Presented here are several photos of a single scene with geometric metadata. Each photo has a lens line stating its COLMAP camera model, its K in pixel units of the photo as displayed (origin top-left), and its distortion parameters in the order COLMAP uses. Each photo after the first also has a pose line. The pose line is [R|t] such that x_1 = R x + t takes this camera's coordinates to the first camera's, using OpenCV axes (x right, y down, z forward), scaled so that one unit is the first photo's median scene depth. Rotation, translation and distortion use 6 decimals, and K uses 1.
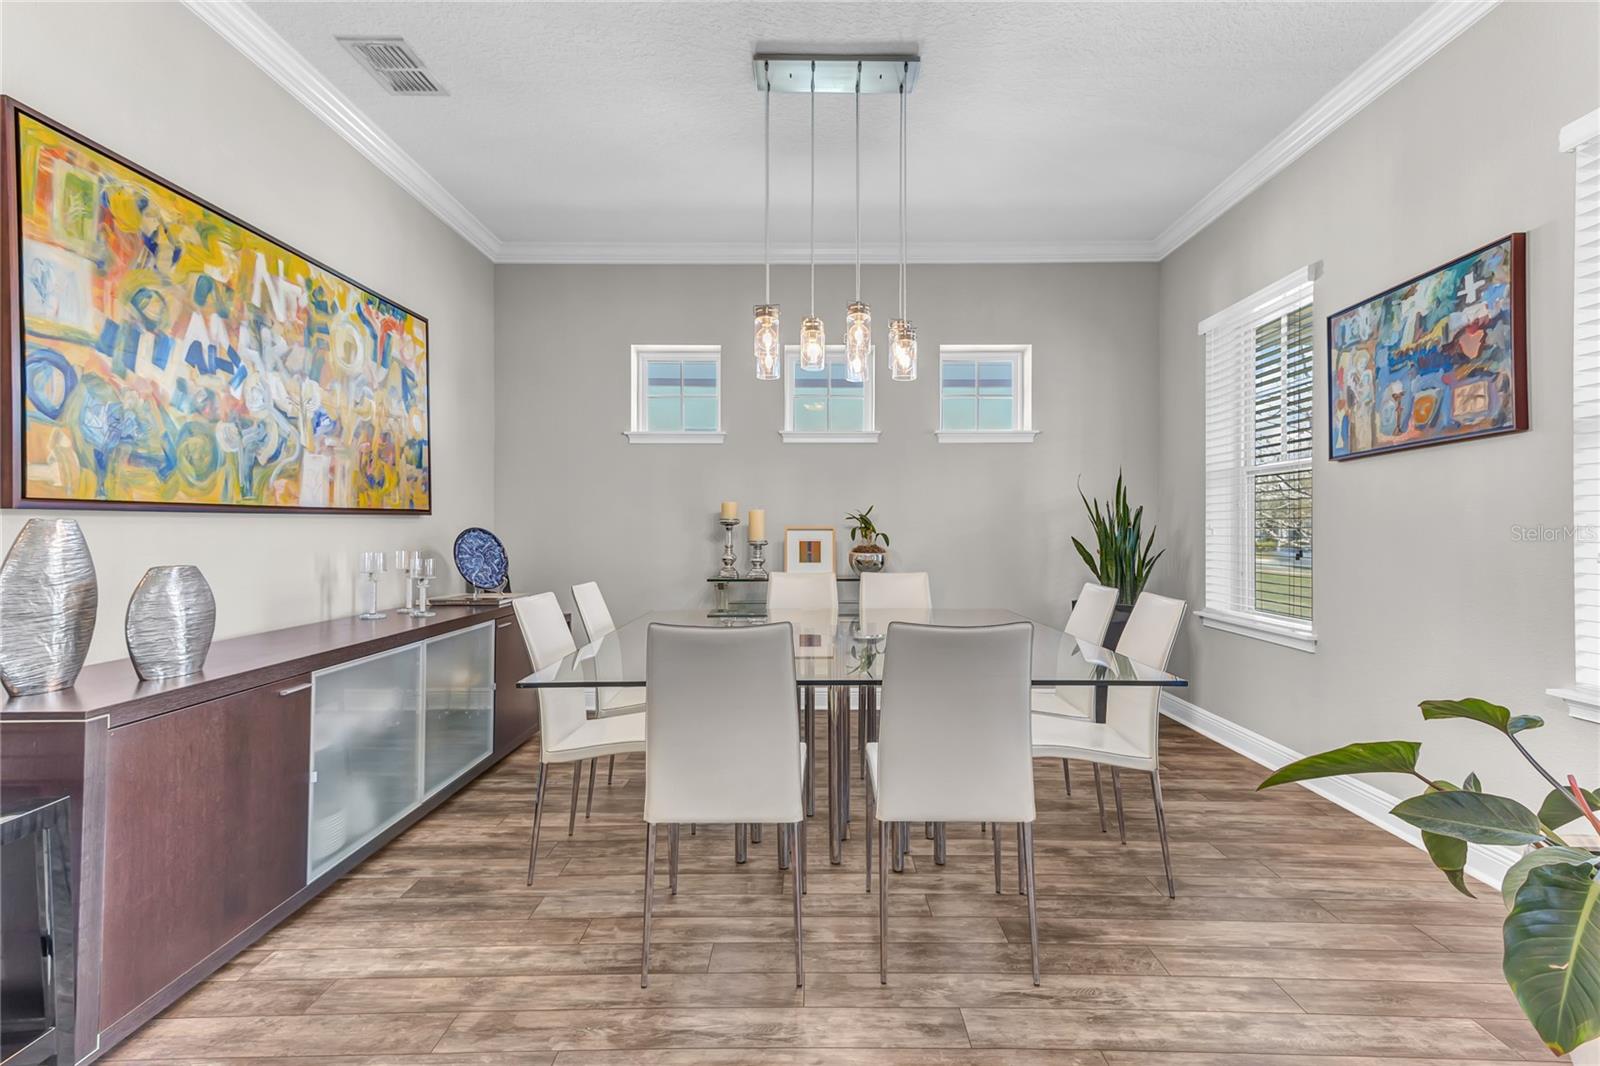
lens RADIAL K [[734.0, 0, 802.1], [0, 734.0, 522.5], [0, 0, 1]] dist [0.028130, -0.000146]
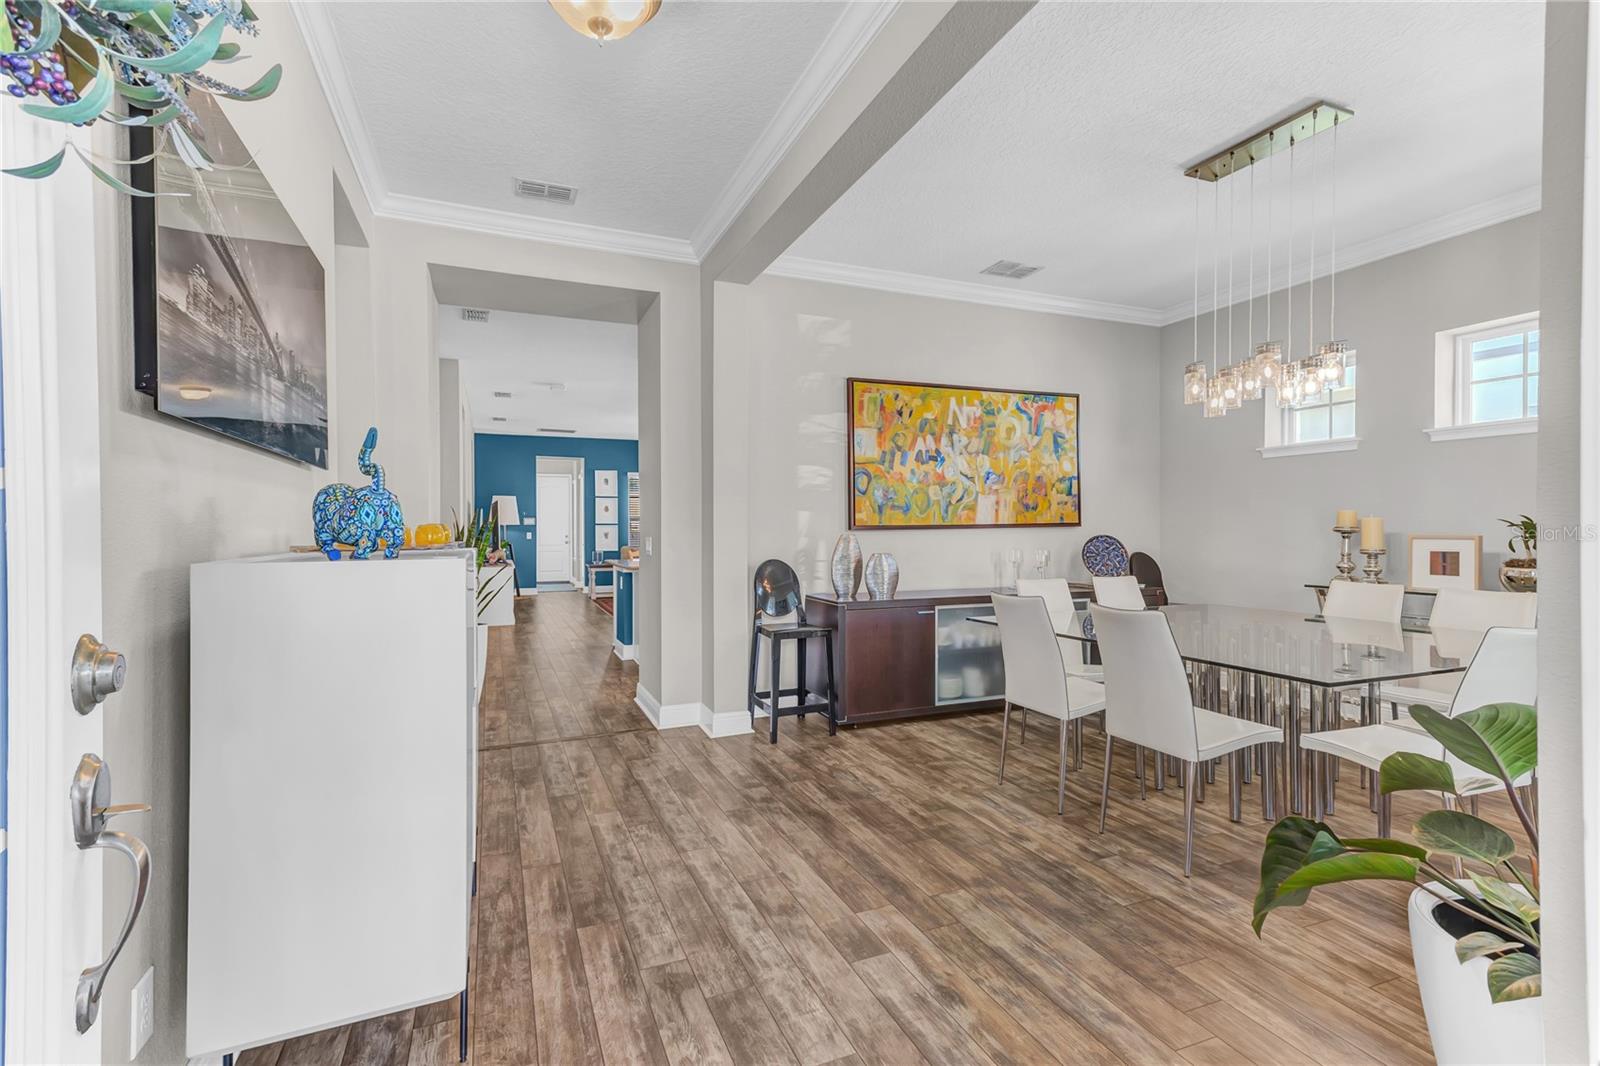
lens RADIAL K [[734.0, 0, 802.1], [0, 734.0, 522.5], [0, 0, 1]] dist [0.028130, -0.000146]
pose [[0.392836, -0.007144, -0.919581, 0.904036], [0.011048, 0.999934, -0.003049, -0.027189], [0.919542, -0.008962, 0.392889, -0.133066]]
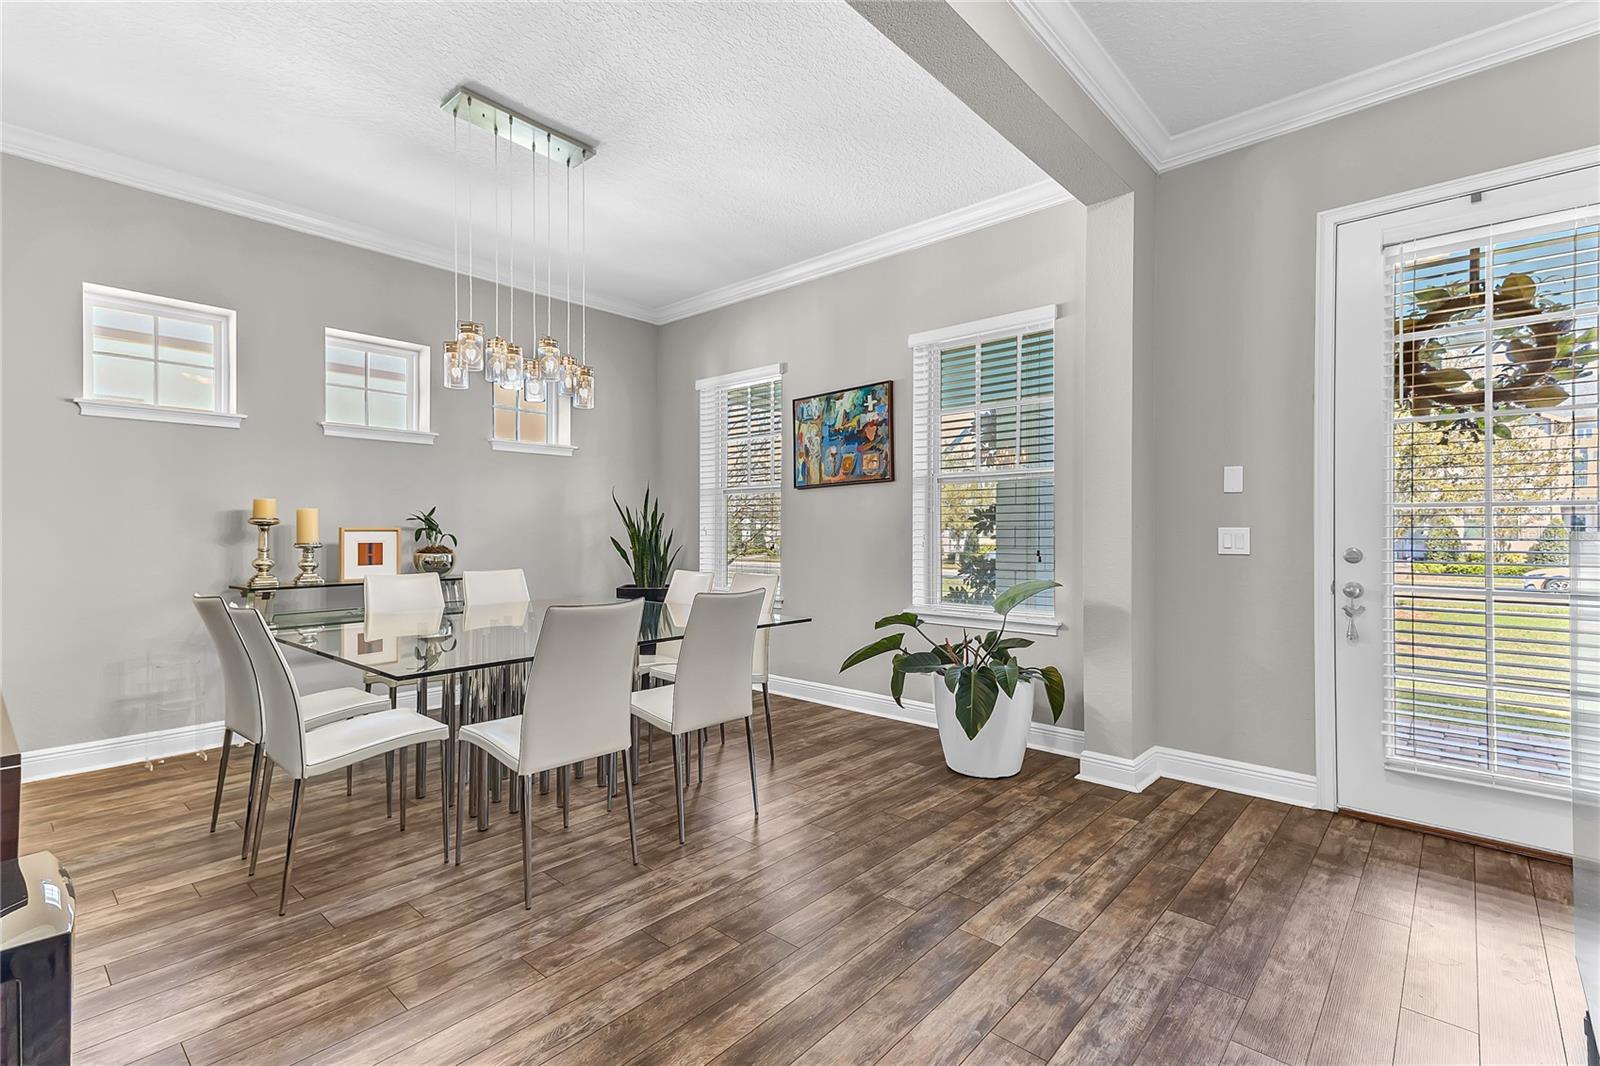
lens RADIAL K [[734.0, 0, 802.1], [0, 734.0, 522.5], [0, 0, 1]] dist [0.028130, -0.000146]
pose [[0.663586, 0.009843, 0.748036, -0.566688], [-0.008268, 0.999949, -0.005824, 0.000557], [-0.748055, -0.002320, 0.663633, -0.090404]]
